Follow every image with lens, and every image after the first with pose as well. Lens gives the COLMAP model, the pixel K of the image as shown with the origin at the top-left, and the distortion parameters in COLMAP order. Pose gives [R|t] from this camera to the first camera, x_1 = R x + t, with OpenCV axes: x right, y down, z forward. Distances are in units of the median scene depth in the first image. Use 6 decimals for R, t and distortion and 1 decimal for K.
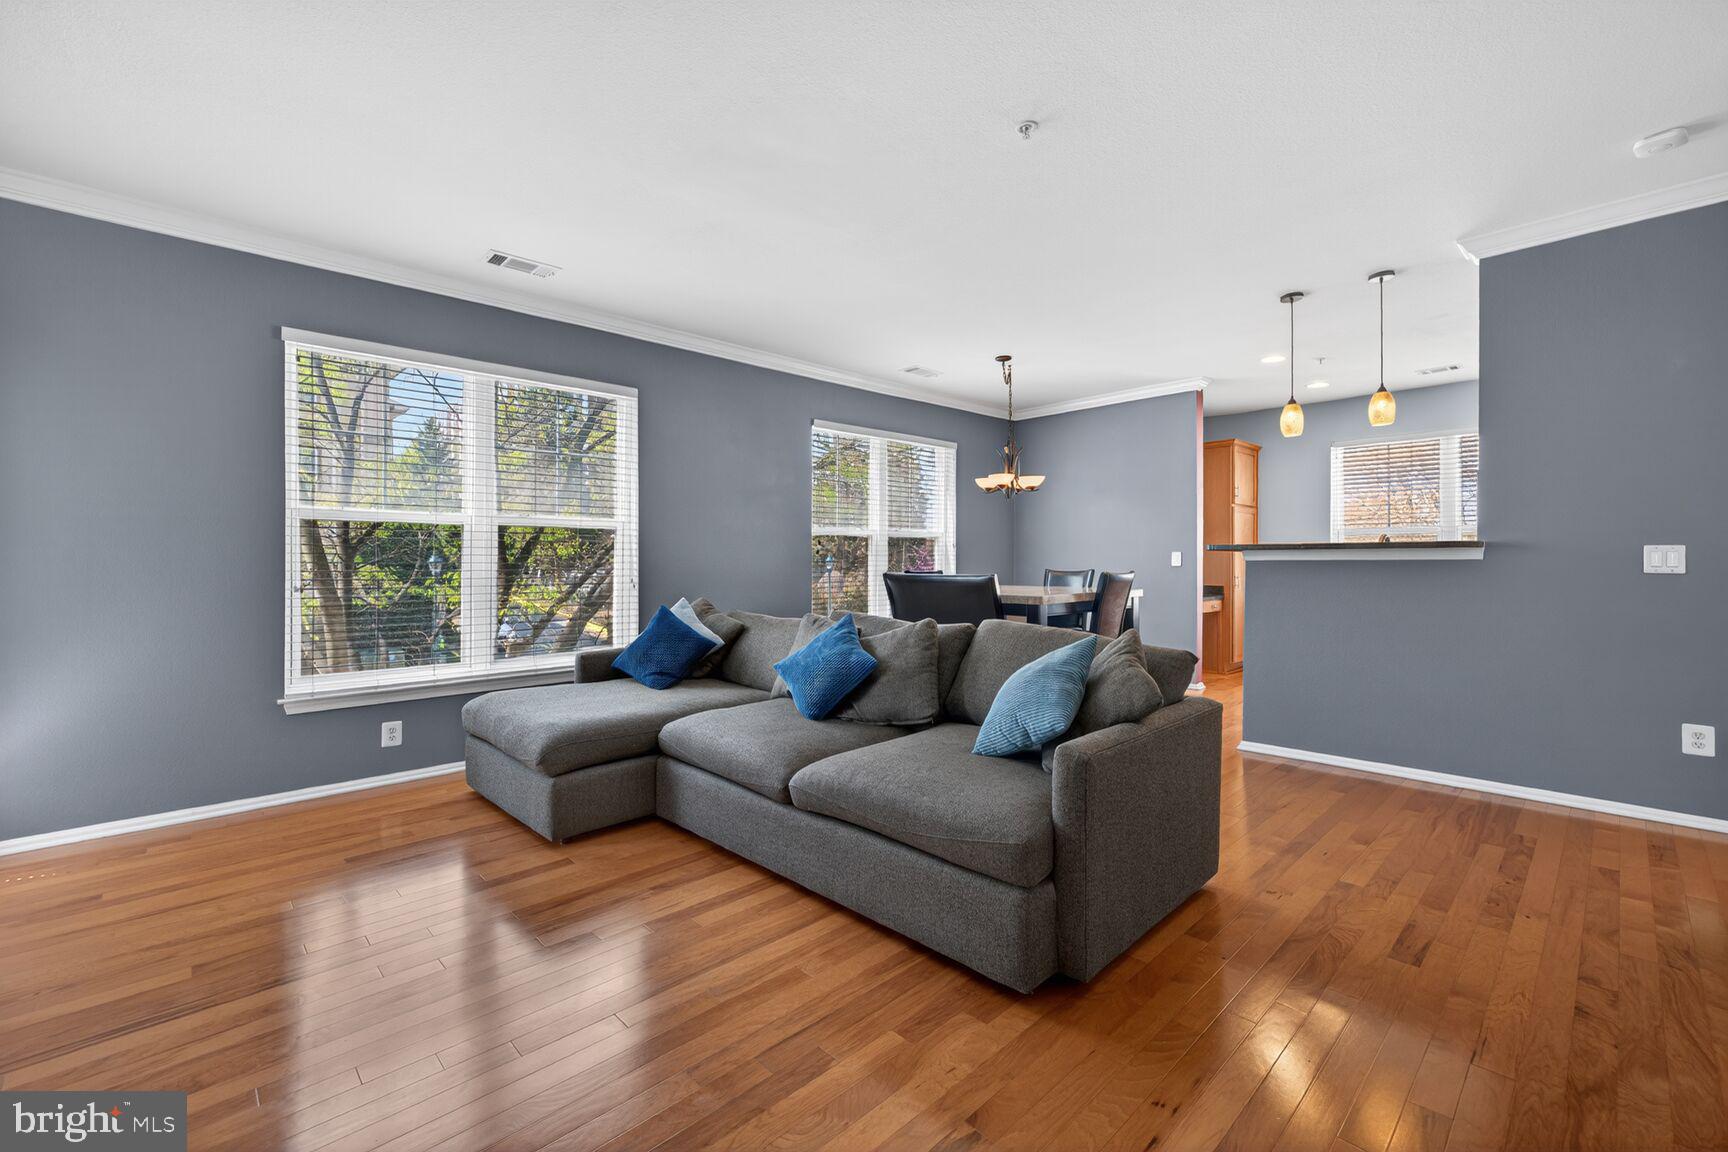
lens RADIAL K [[728.4, 0, 861.0], [0, 728.4, 565.3], [0, 0, 1]] dist [0.014867, 0.000091]
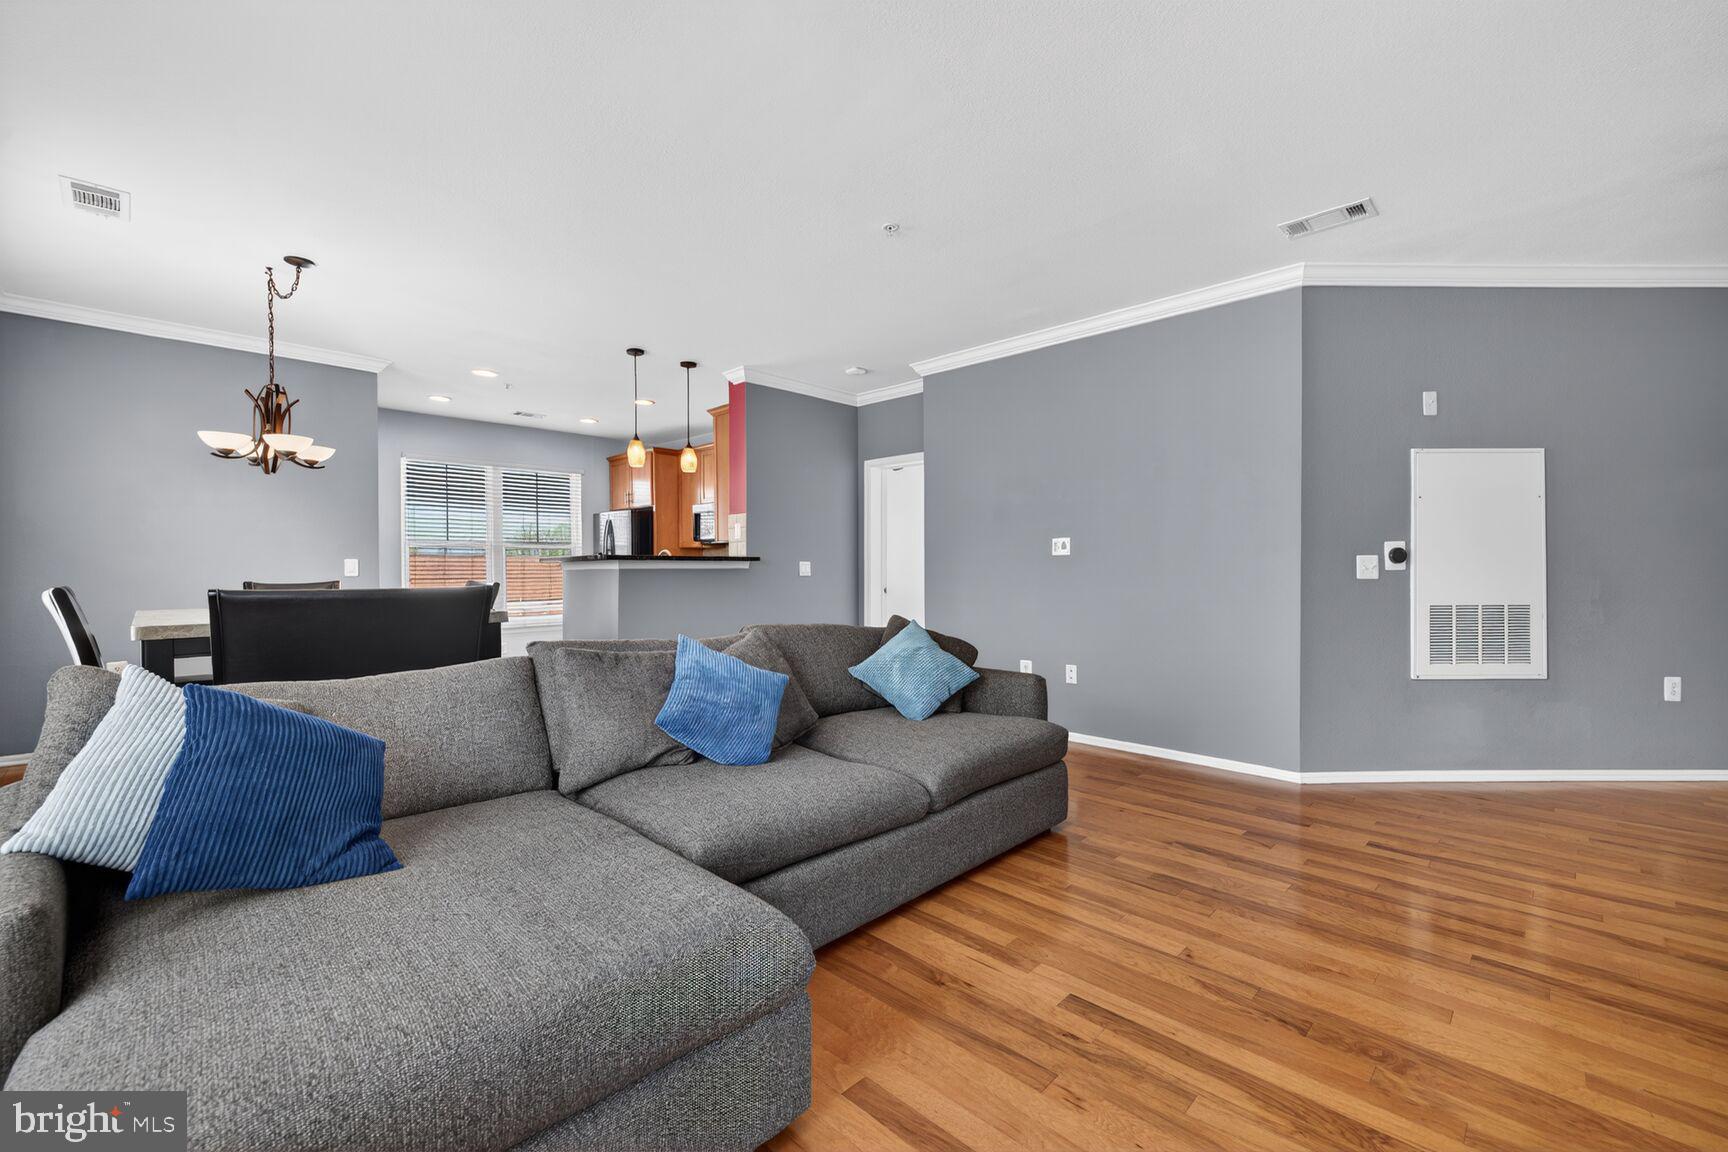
lens RADIAL K [[728.4, 0, 869.4], [0, 728.4, 562.2], [0, 0, 1]] dist [0.014867, 0.000091]
pose [[-0.033547, 0.009376, 0.999393, -1.084160], [0.005141, 0.999944, -0.009208, -0.005763], [-0.999424, 0.004829, -0.033593, 1.108645]]
